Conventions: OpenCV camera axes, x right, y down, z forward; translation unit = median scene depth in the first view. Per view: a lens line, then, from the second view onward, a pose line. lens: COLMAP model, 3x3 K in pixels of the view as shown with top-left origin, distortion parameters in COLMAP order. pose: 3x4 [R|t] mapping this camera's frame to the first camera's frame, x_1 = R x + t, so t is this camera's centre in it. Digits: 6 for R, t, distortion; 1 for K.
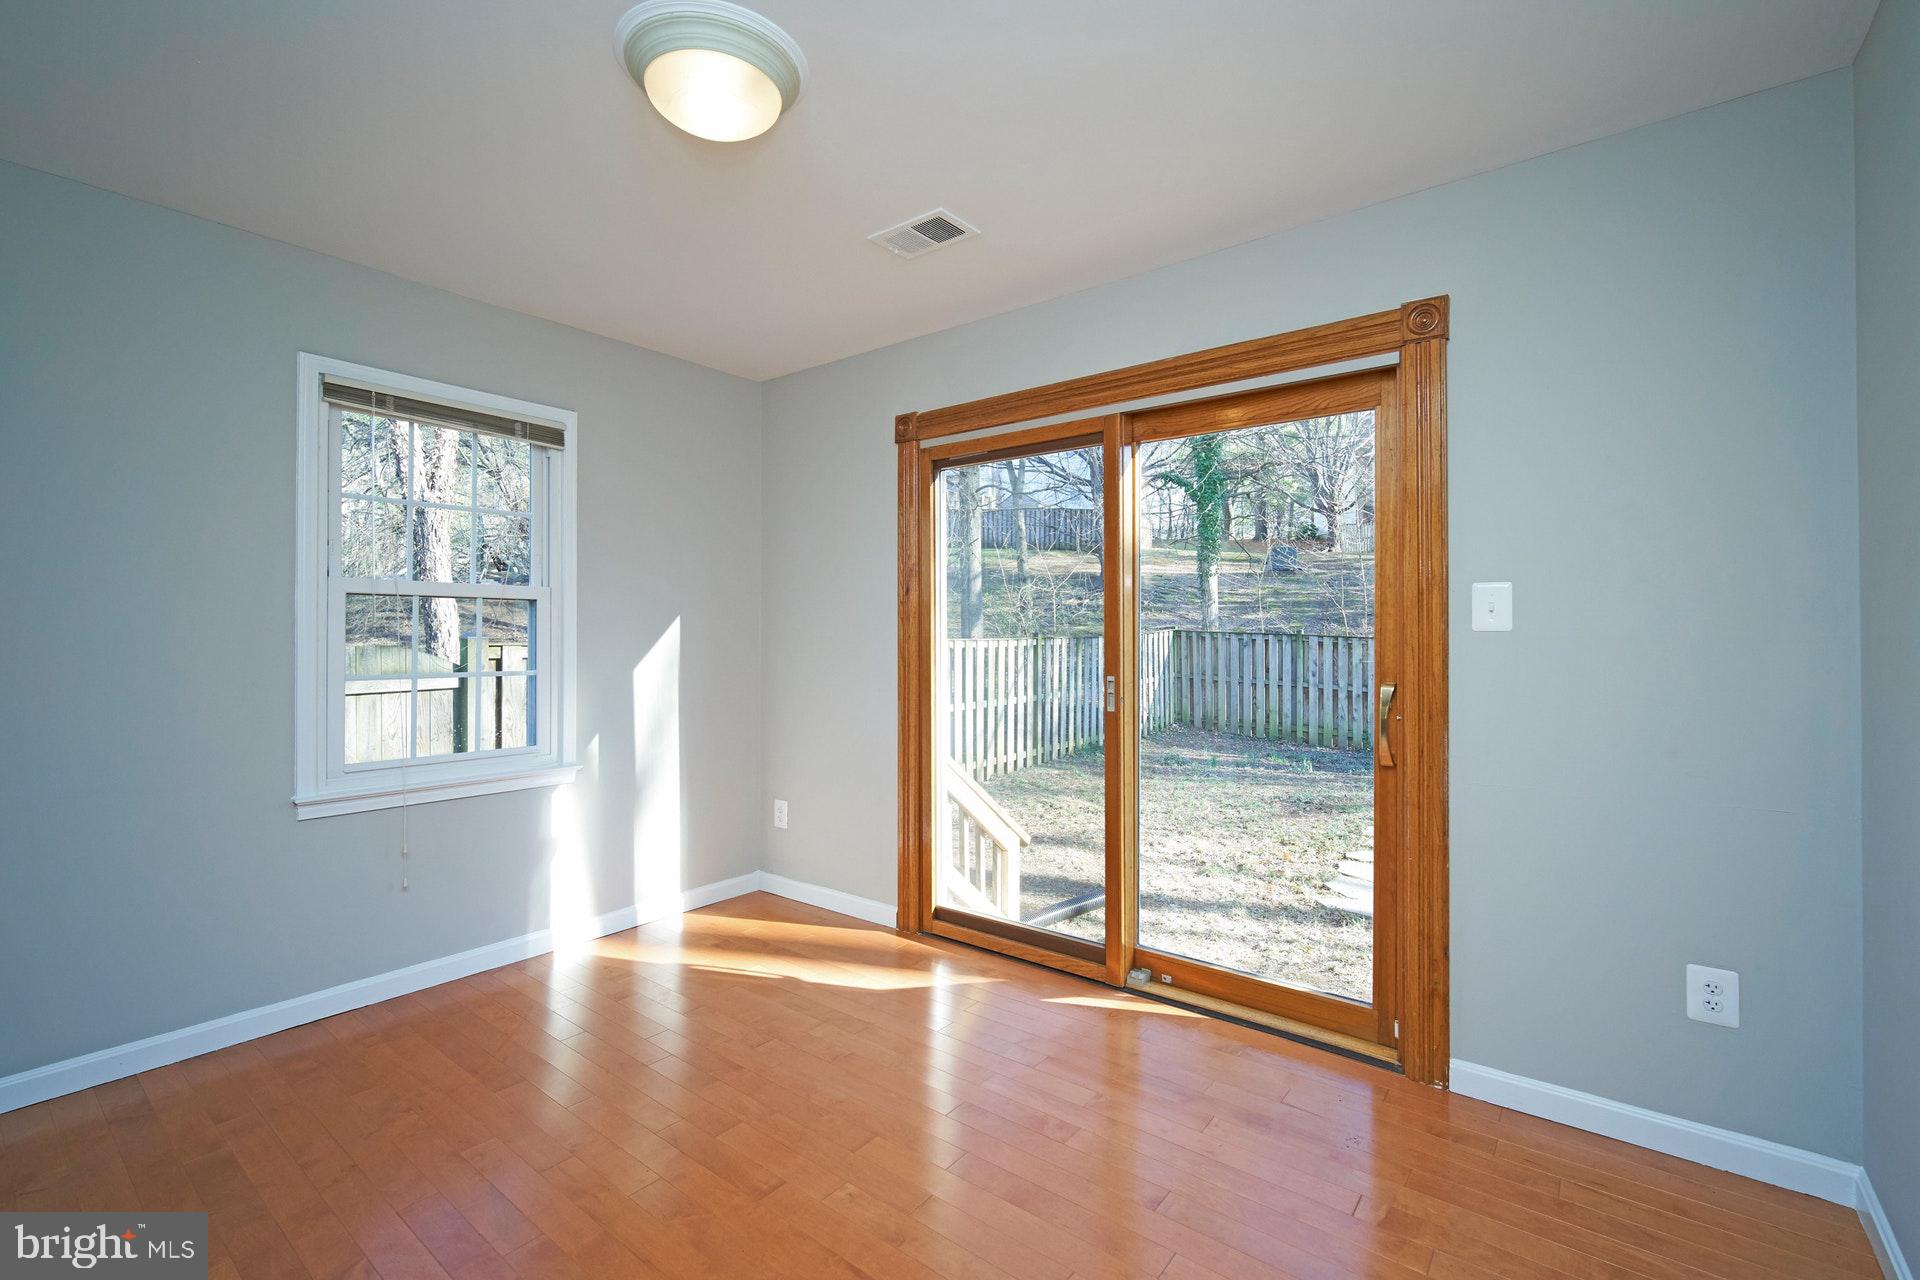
lens RADIAL K [[837.8, 0, 961.5], [0, 837.8, 635.6], [0, 0, 1]] dist [-0.003727, 0.002866]
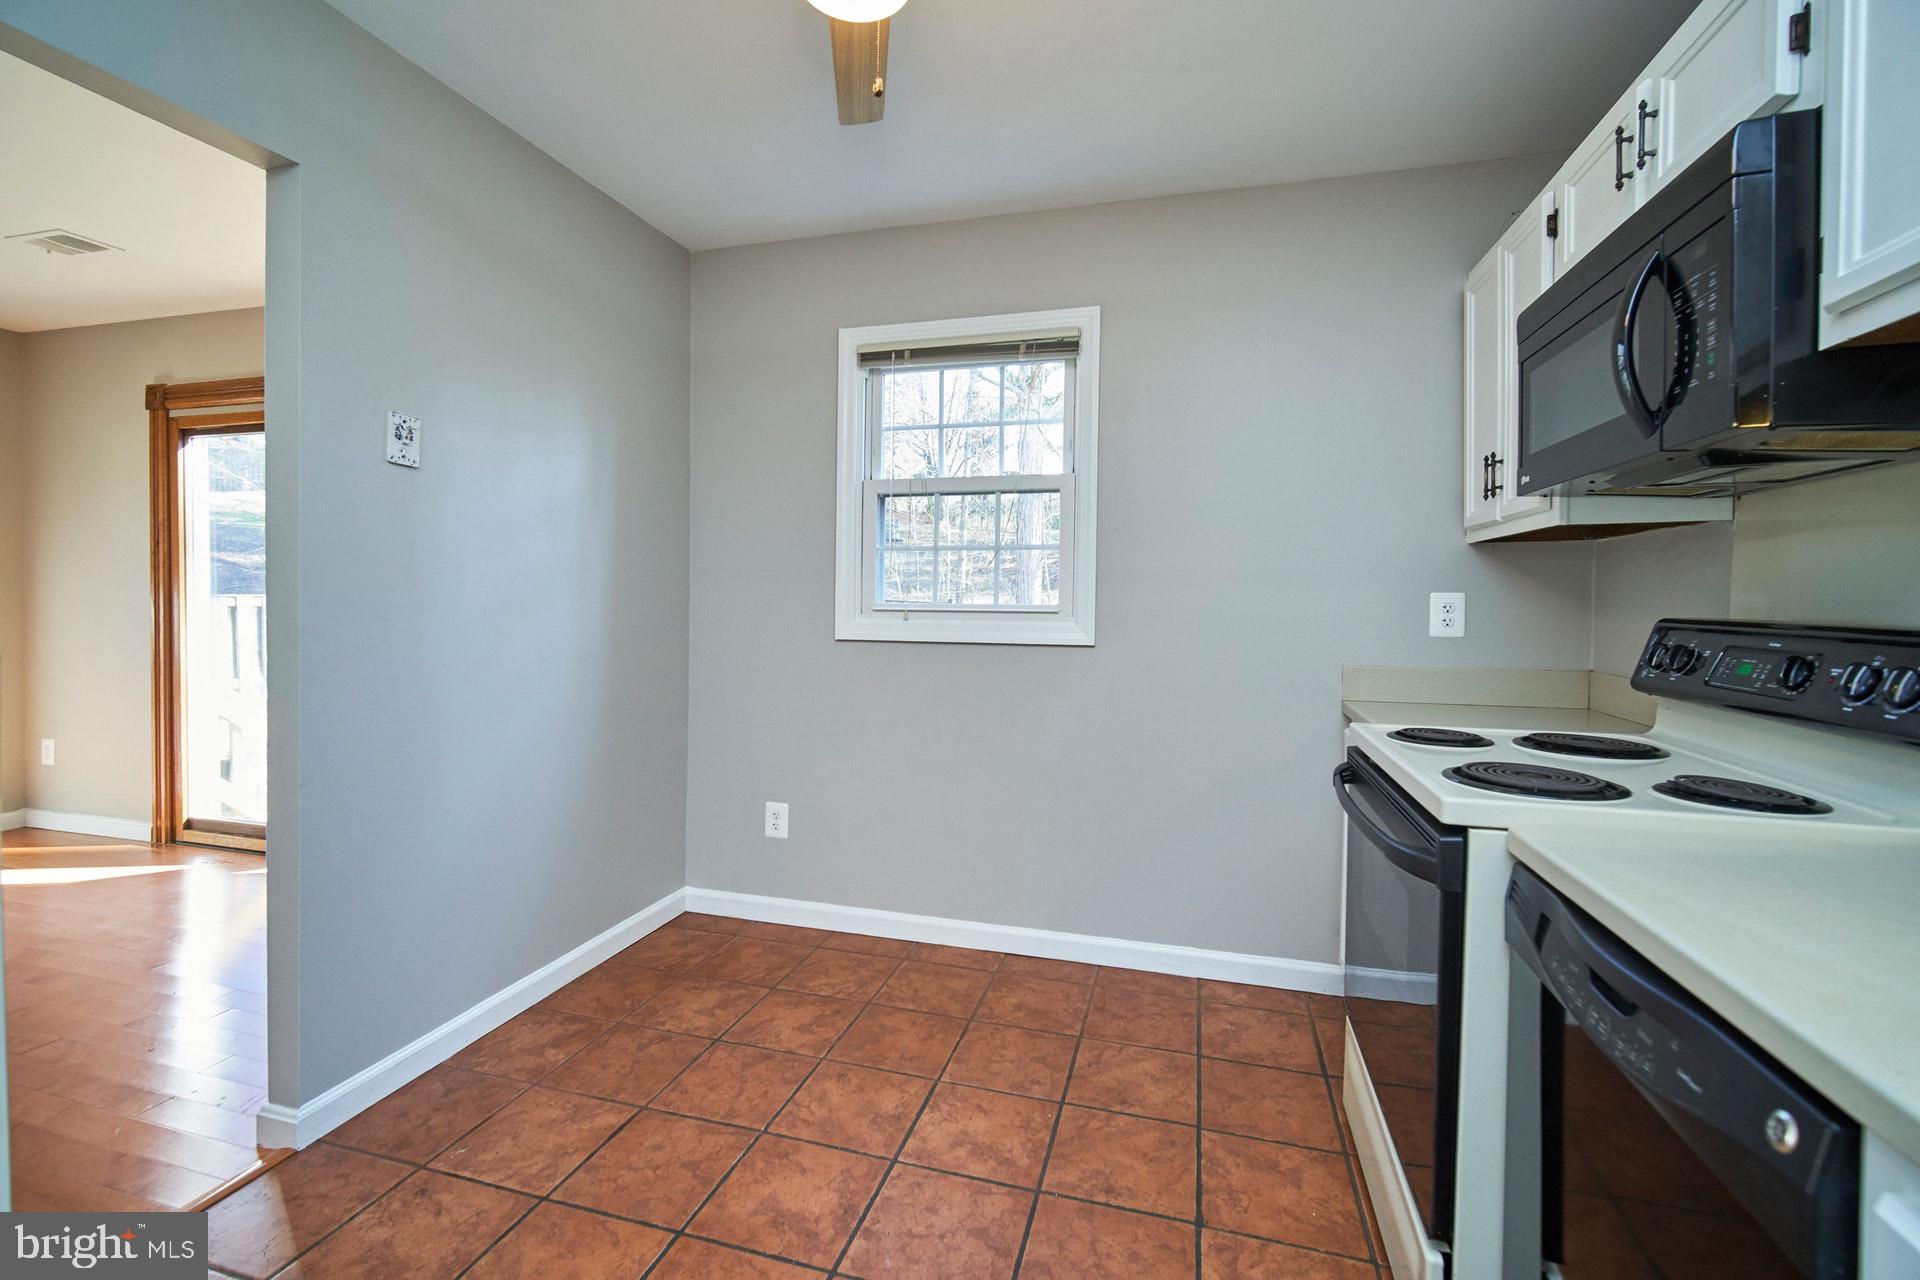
lens RADIAL K [[837.8, 0, 963.7], [0, 837.8, 622.0], [0, 0, 1]] dist [-0.003727, 0.002866]
pose [[0.928429, -0.005499, 0.371469, 0.577186], [-0.007785, 0.999383, 0.034251, 0.004584], [-0.371428, -0.034691, 0.927813, -0.495385]]
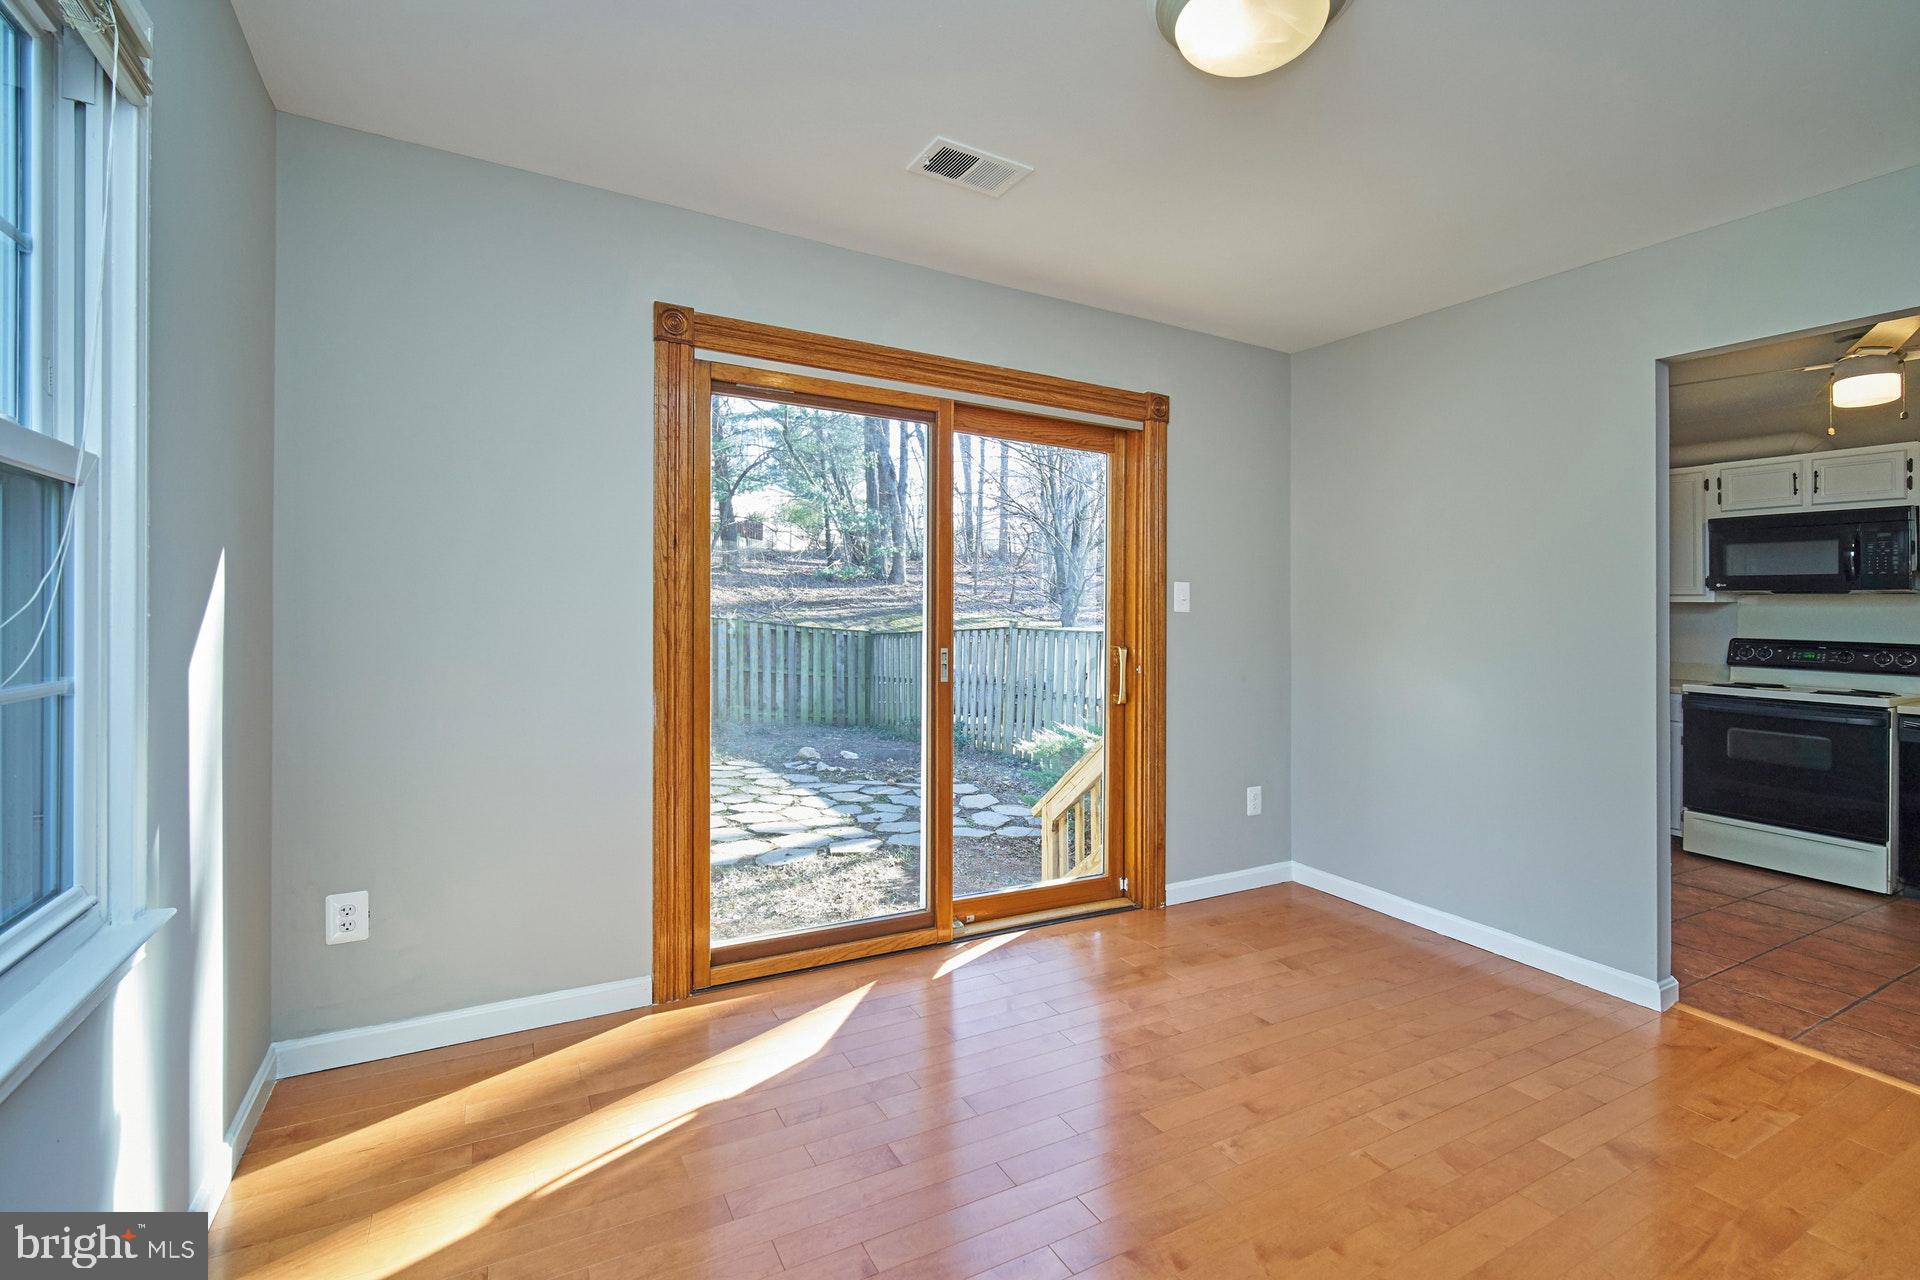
lens RADIAL K [[837.8, 0, 952.6], [0, 837.8, 611.1], [0, 0, 1]] dist [-0.003727, 0.002866]
pose [[0.400118, 0.013928, 0.916358, -0.714740], [-0.019491, 0.999788, -0.006686, 0.008138], [-0.916257, -0.015185, 0.400304, 0.525318]]
